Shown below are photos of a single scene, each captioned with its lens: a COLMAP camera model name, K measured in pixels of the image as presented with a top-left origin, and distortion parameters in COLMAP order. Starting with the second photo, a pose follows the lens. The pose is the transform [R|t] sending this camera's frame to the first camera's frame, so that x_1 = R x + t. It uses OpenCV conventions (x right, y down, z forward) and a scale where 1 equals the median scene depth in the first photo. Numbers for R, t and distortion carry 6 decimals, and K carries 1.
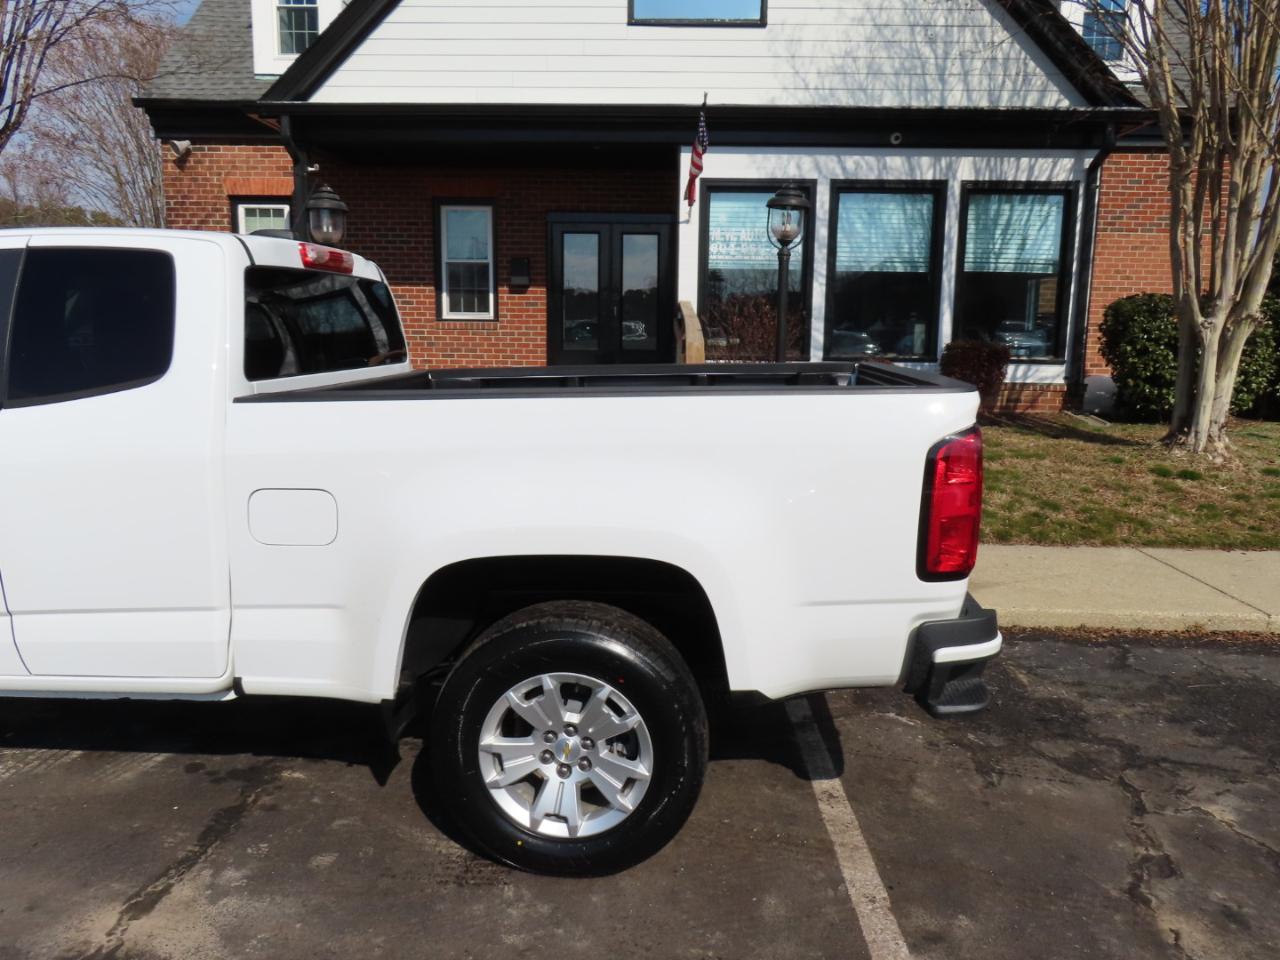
lens RADIAL K [[915.8, 0, 643.7], [0, 915.8, 480.4], [0, 0, 1]] dist [-0.011107, 0.006359]
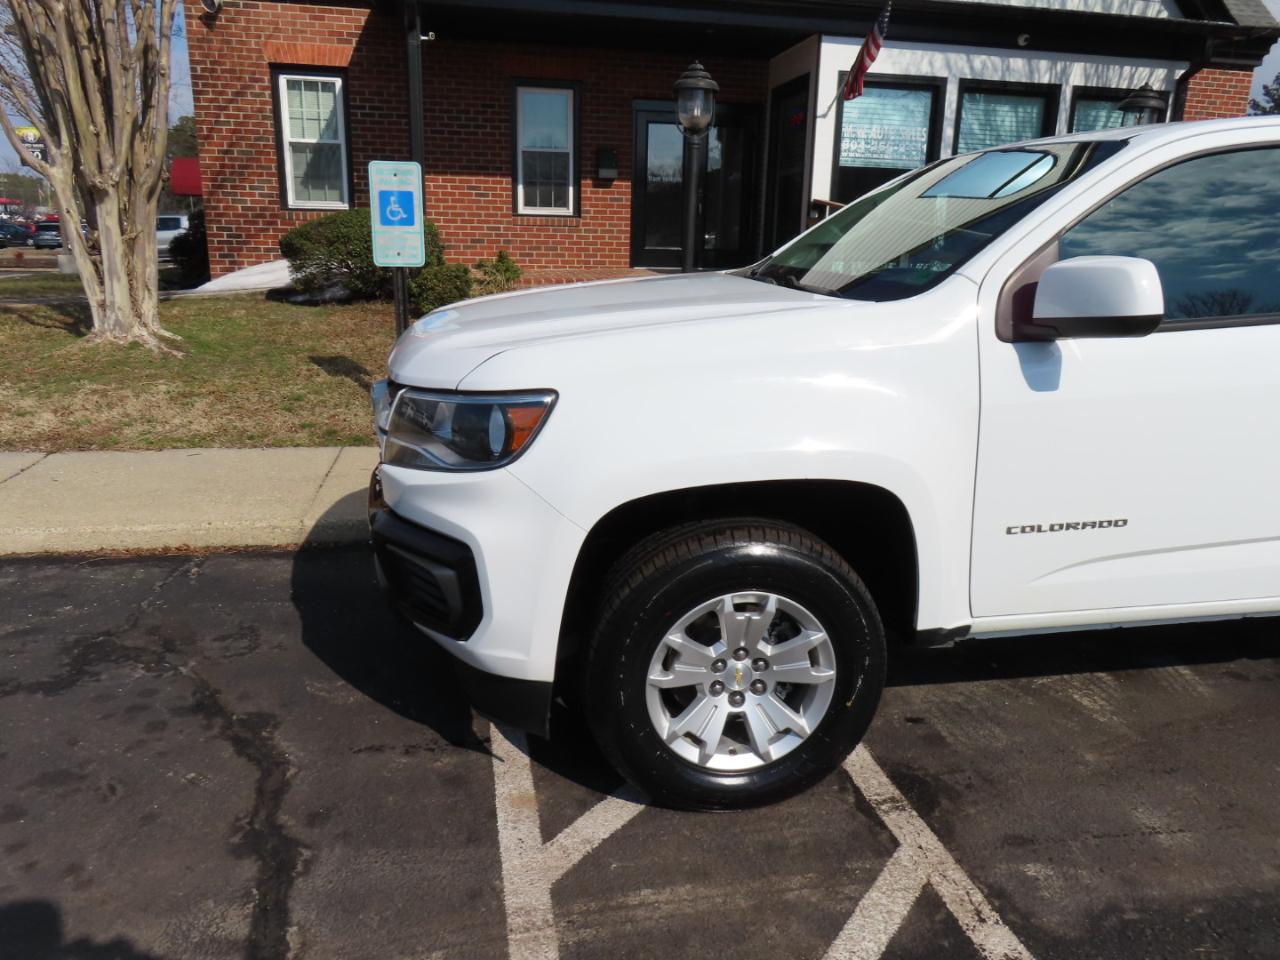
lens RADIAL K [[915.8, 0, 645.2], [0, 915.8, 480.3], [0, 0, 1]] dist [-0.011107, 0.006359]
pose [[0.973453, -0.050493, 0.223248, -0.387377], [0.026614, 0.993717, 0.108708, -0.007125], [-0.227335, -0.099881, 0.968681, 0.057913]]
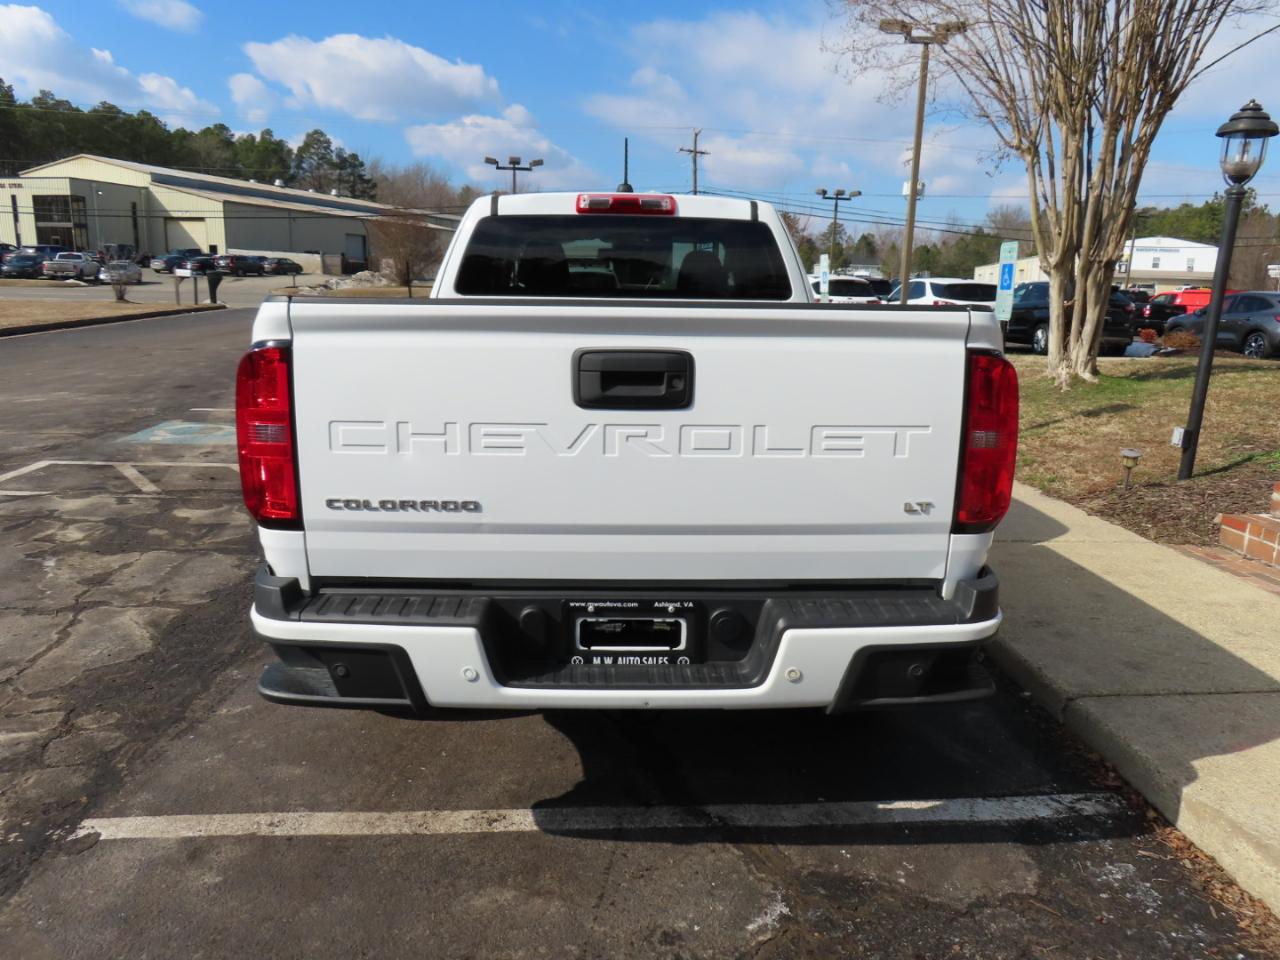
lens RADIAL K [[915.8, 0, 645.4], [0, 915.8, 480.3], [0, 0, 1]] dist [-0.011107, 0.006359]
pose [[0.101488, 0.199534, -0.974621, 0.266000], [-0.182546, 0.966780, 0.178920, -0.032937], [0.977945, 0.159755, 0.134541, 0.272631]]
